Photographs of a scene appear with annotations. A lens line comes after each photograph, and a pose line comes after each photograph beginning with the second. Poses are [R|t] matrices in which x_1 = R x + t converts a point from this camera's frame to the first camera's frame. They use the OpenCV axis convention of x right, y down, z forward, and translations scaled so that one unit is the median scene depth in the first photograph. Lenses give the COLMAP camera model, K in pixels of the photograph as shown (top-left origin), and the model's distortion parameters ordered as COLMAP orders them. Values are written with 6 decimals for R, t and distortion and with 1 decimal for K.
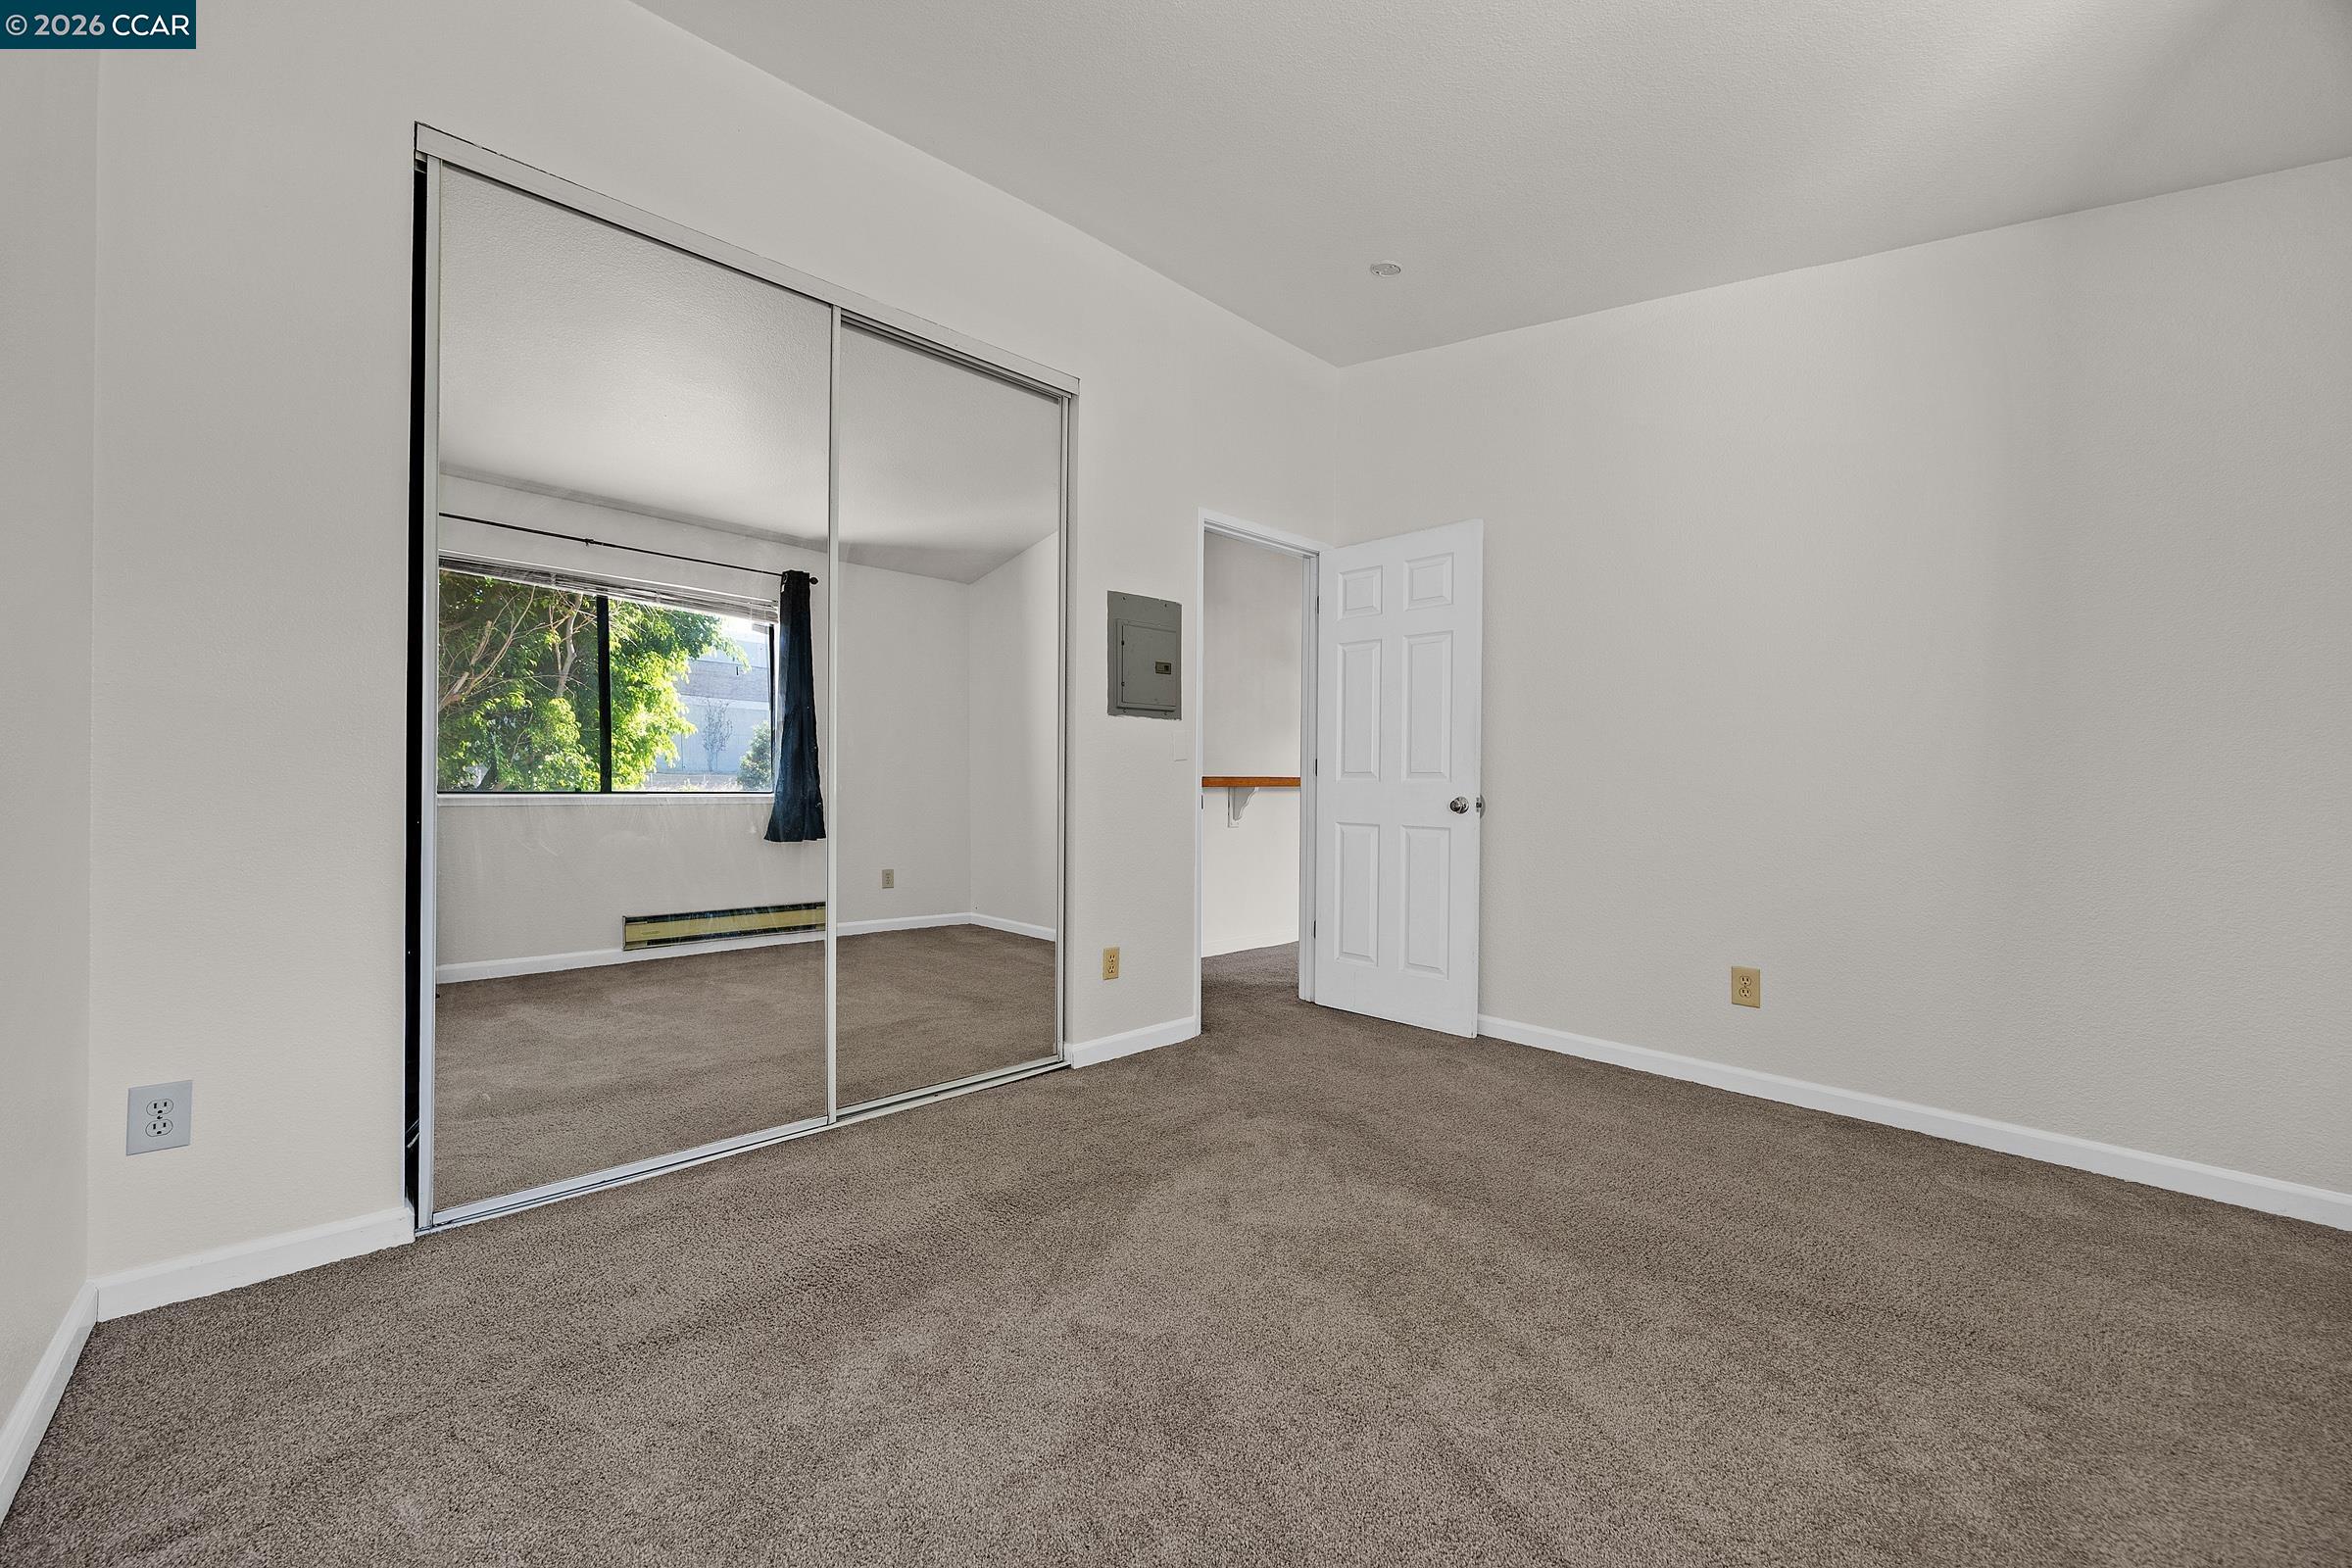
lens RADIAL K [[894.8, 0, 1160.0], [0, 894.8, 789.8], [0, 0, 1]] dist [0.002604, -0.000669]
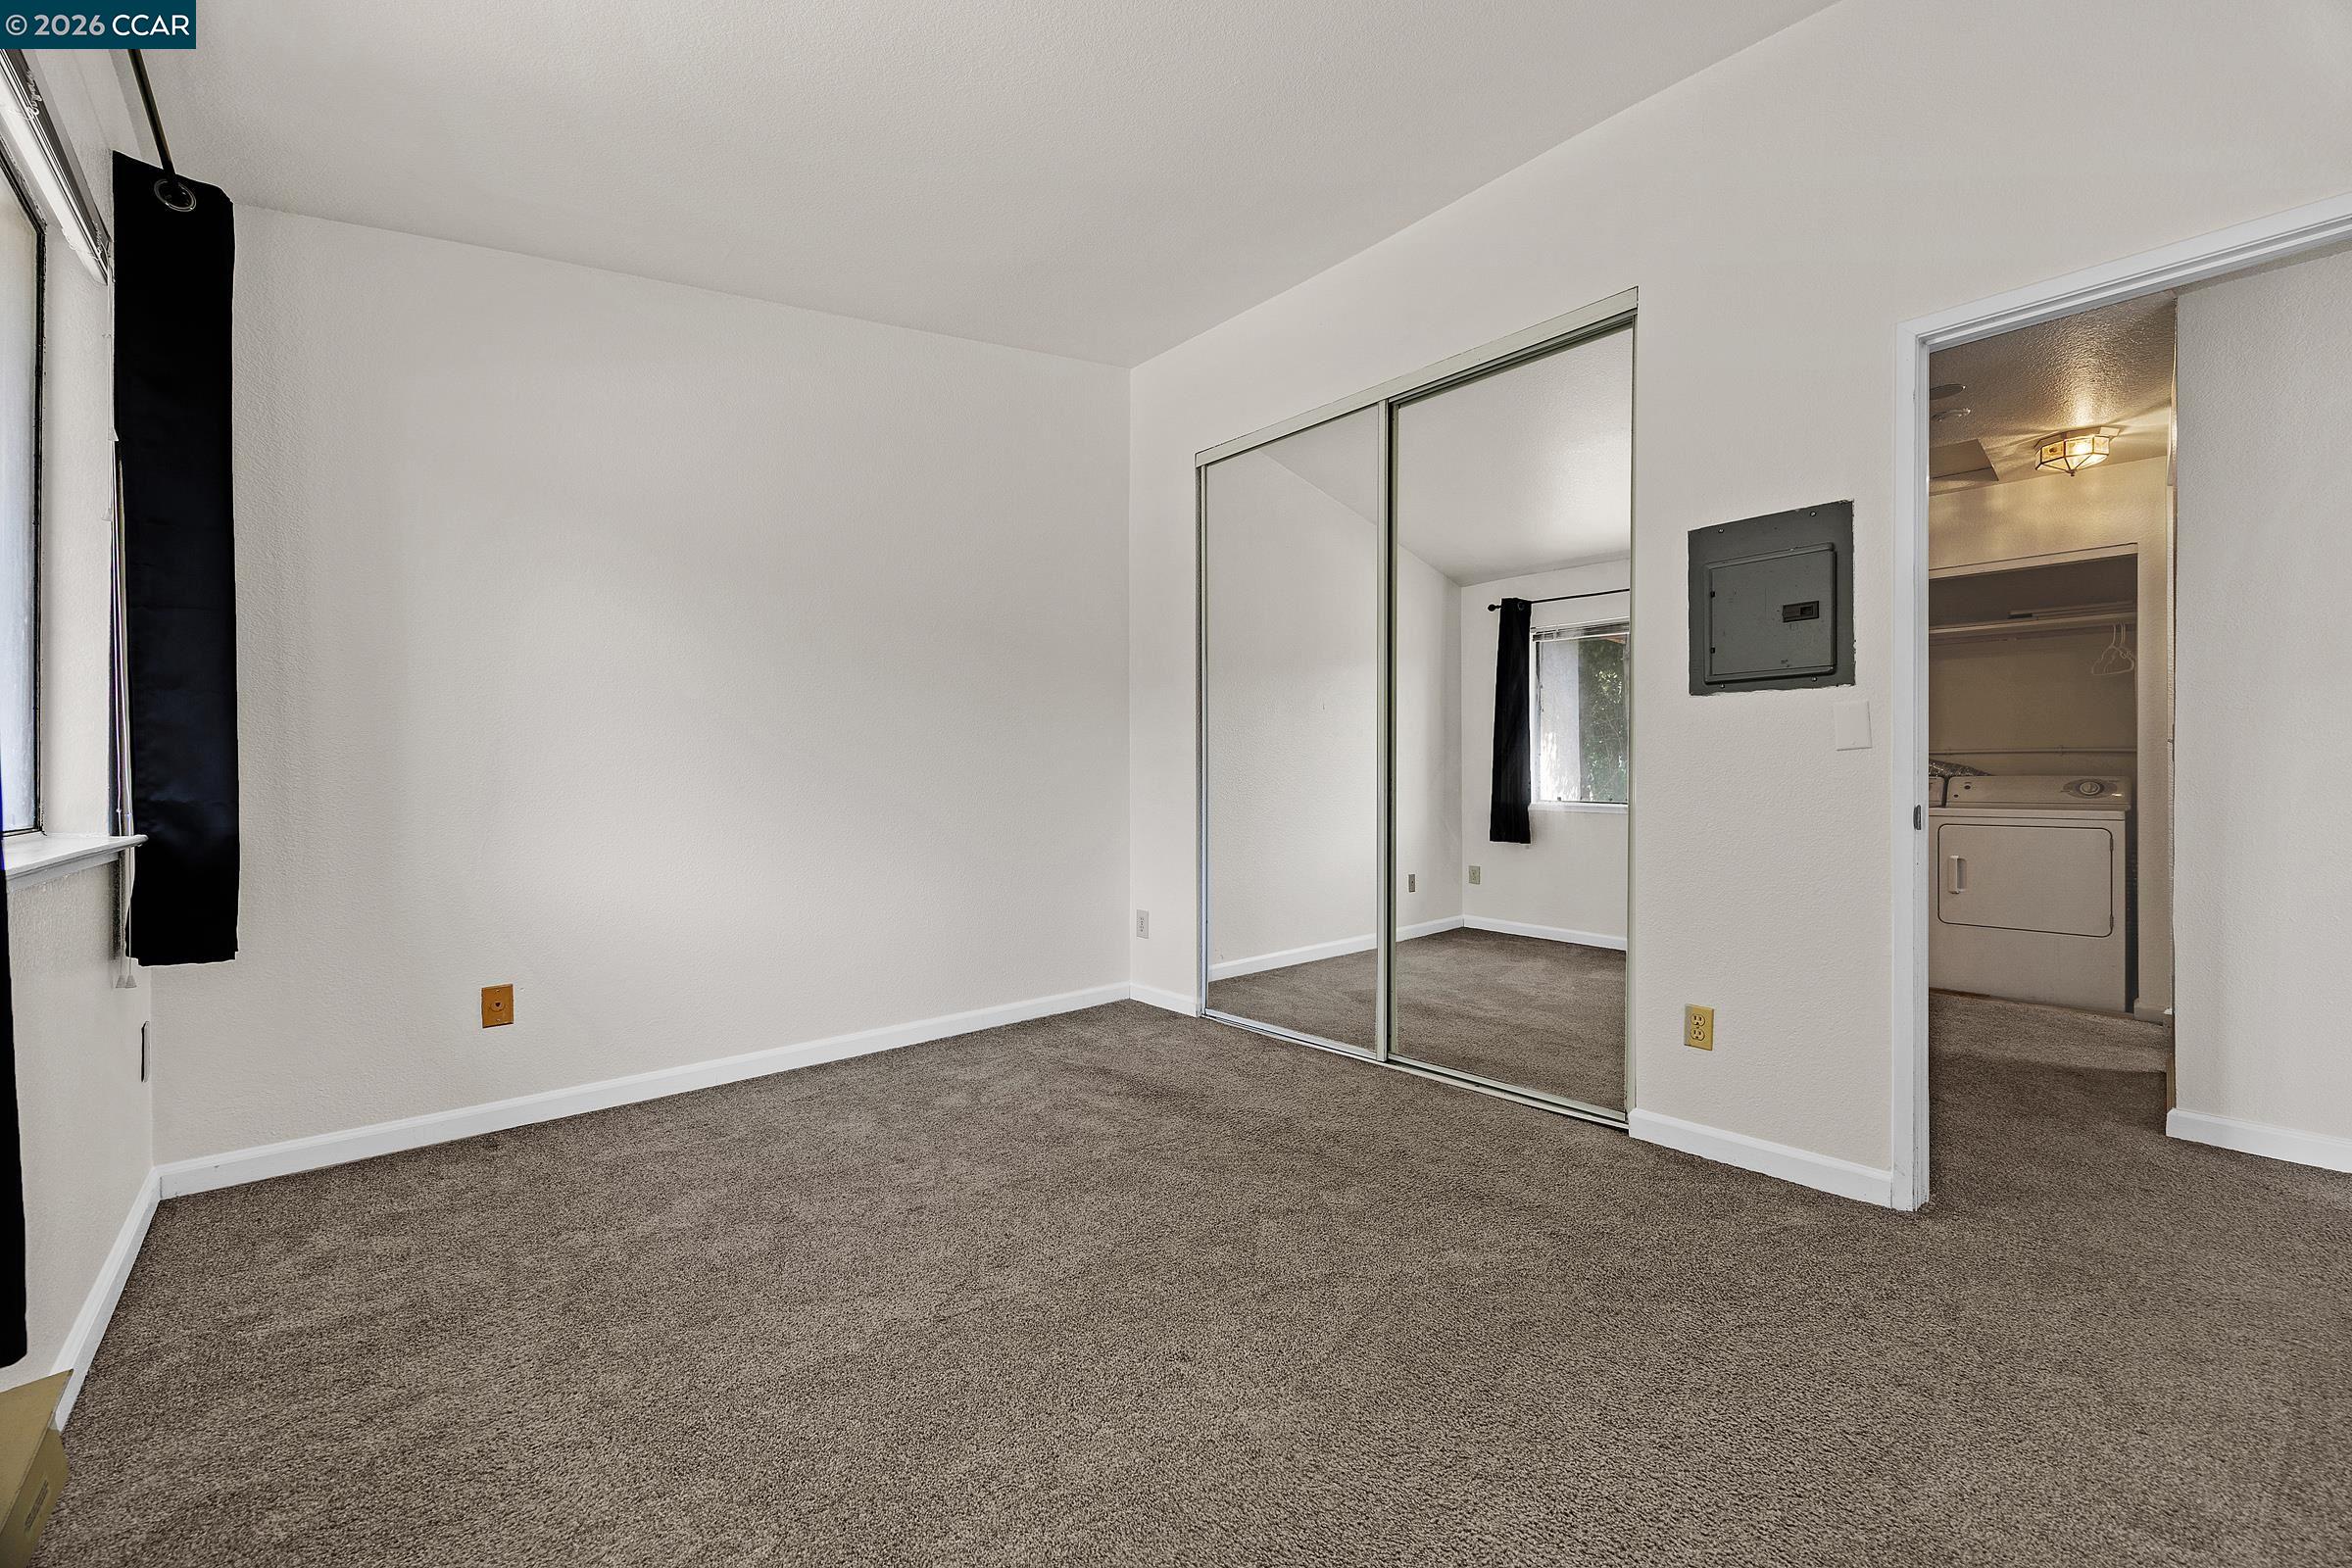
lens RADIAL K [[894.8, 0, 1176.1], [0, 894.8, 777.9], [0, 0, 1]] dist [0.002604, -0.000669]
pose [[0.013203, -0.007400, -0.999885, 0.691763], [-0.004196, 0.999963, -0.007456, -0.006438], [0.999904, 0.004294, 0.013172, 0.555585]]
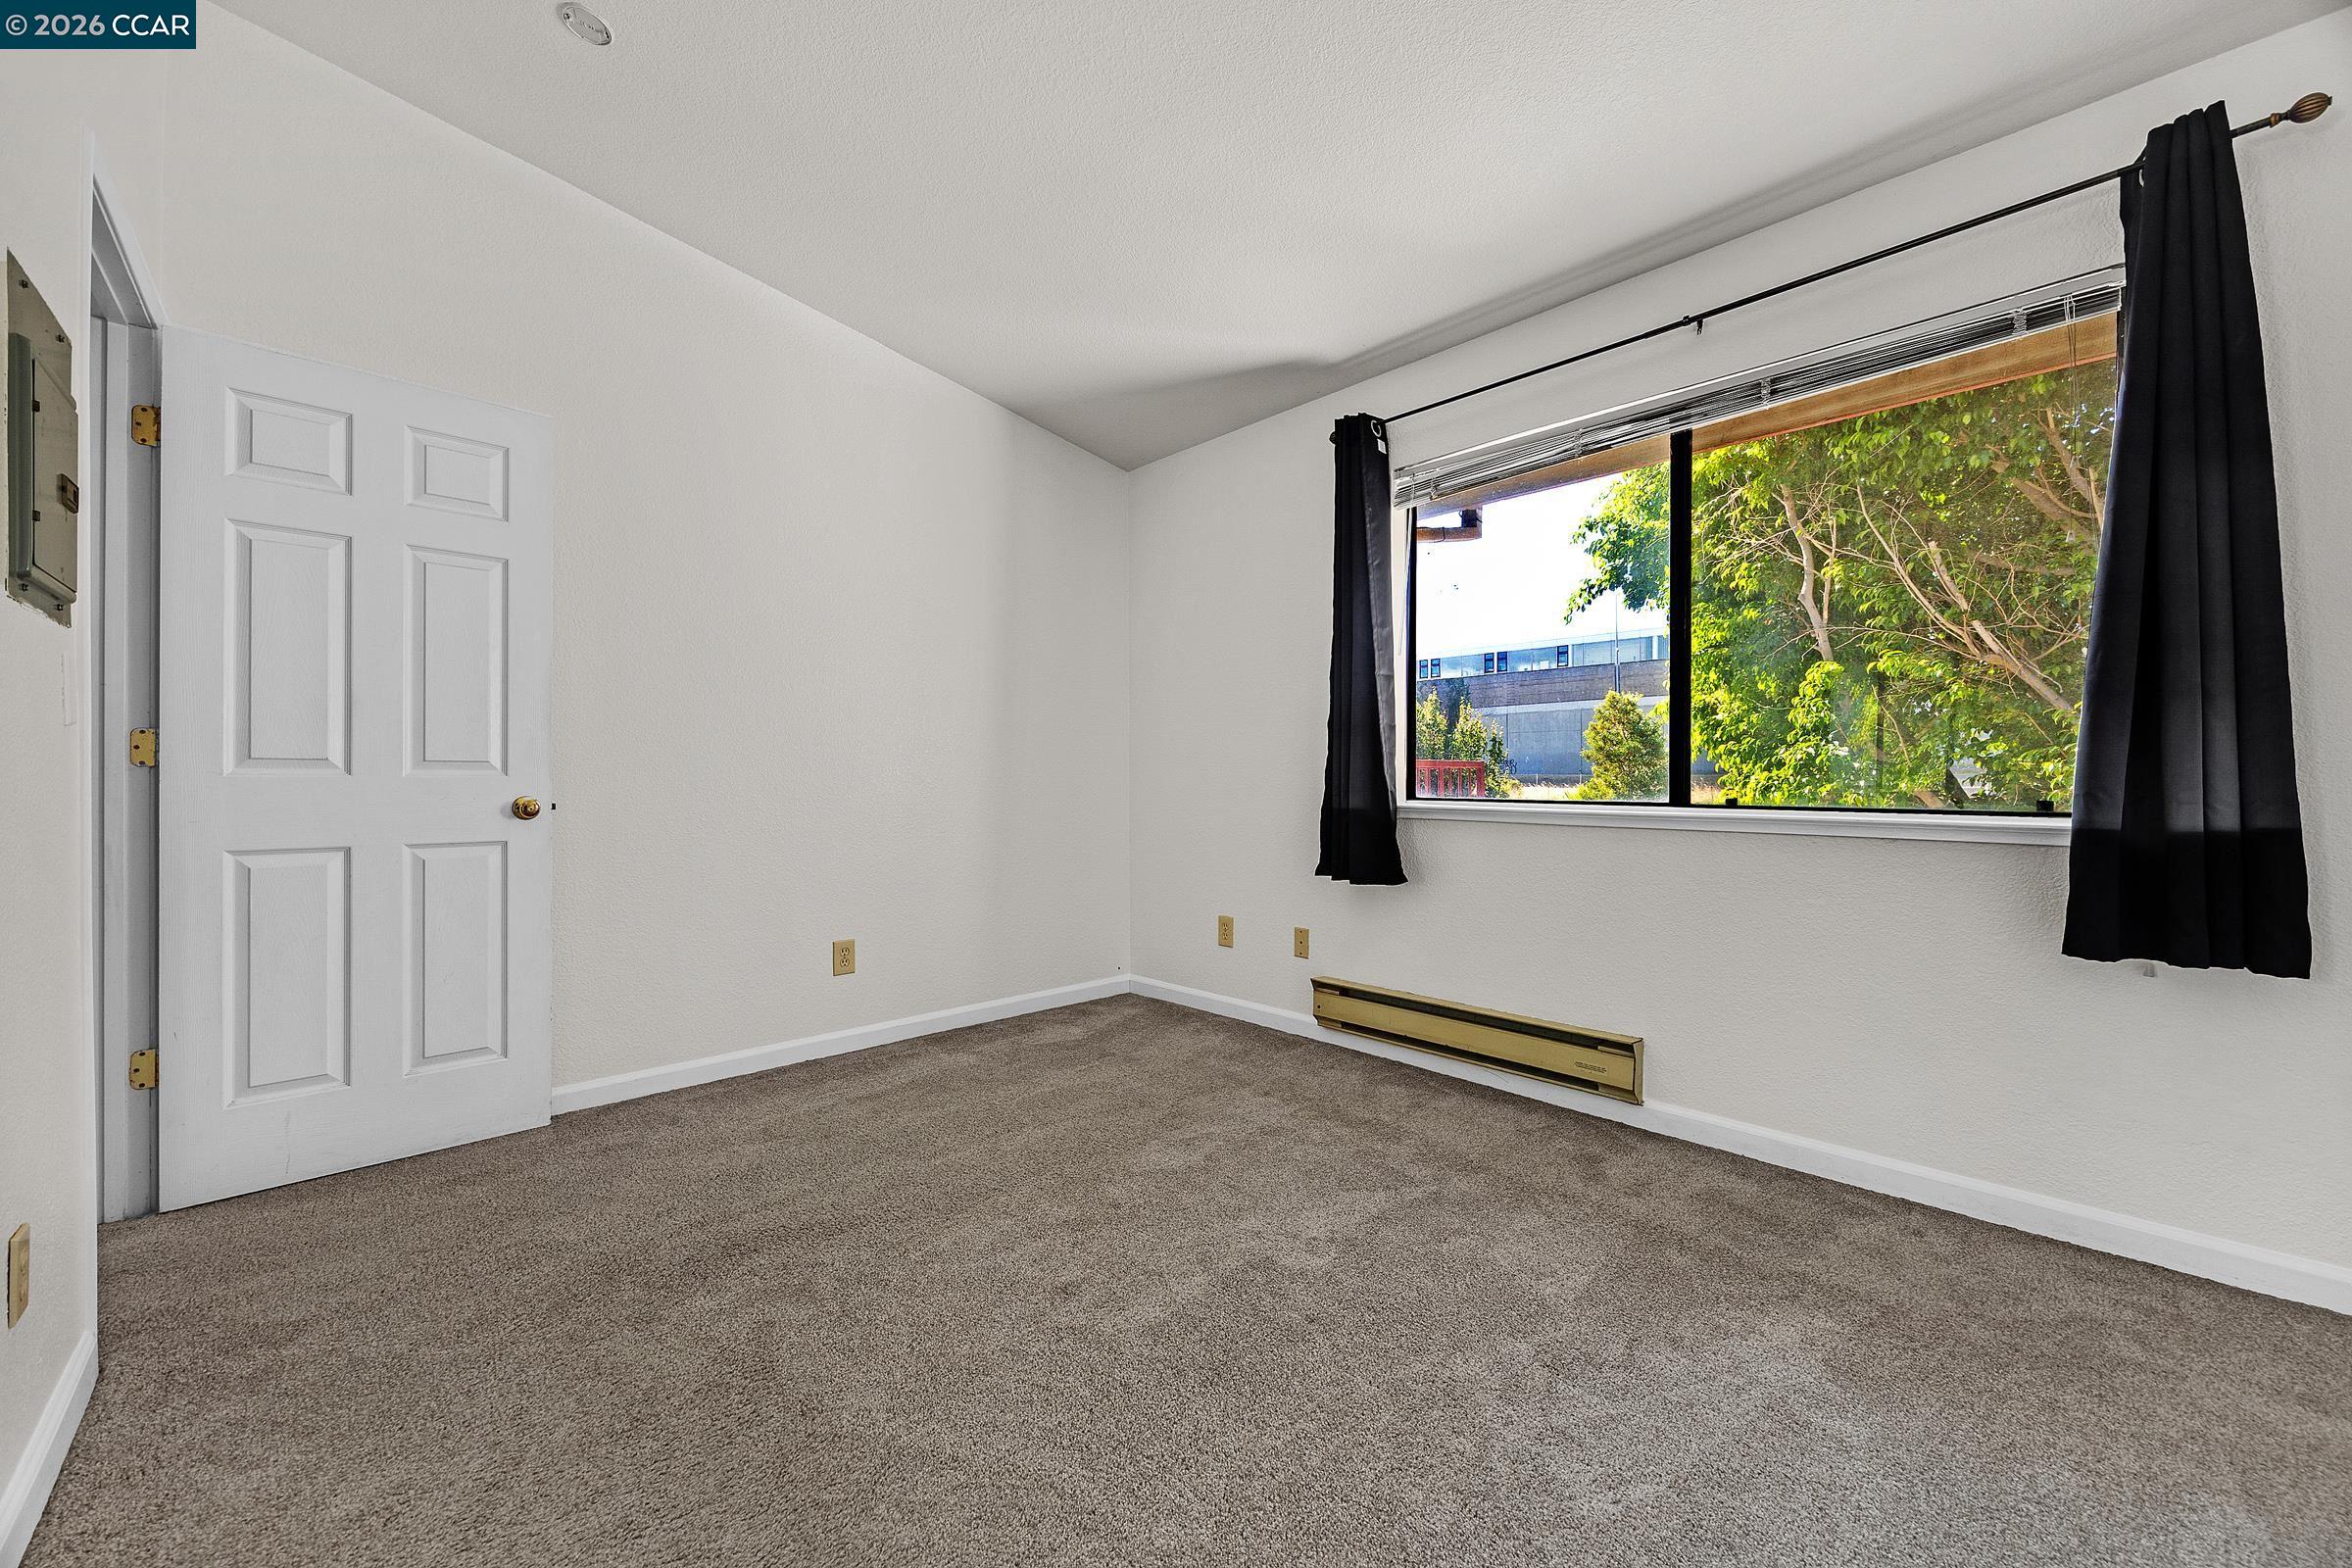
lens RADIAL K [[894.8, 0, 1182.3], [0, 894.8, 775.3], [0, 0, 1]] dist [0.002604, -0.000669]
pose [[-0.013048, -0.002067, 0.999913, -0.426237], [0.008362, 0.999963, 0.002176, -0.006477], [-0.999880, 0.008389, -0.013030, 0.526956]]
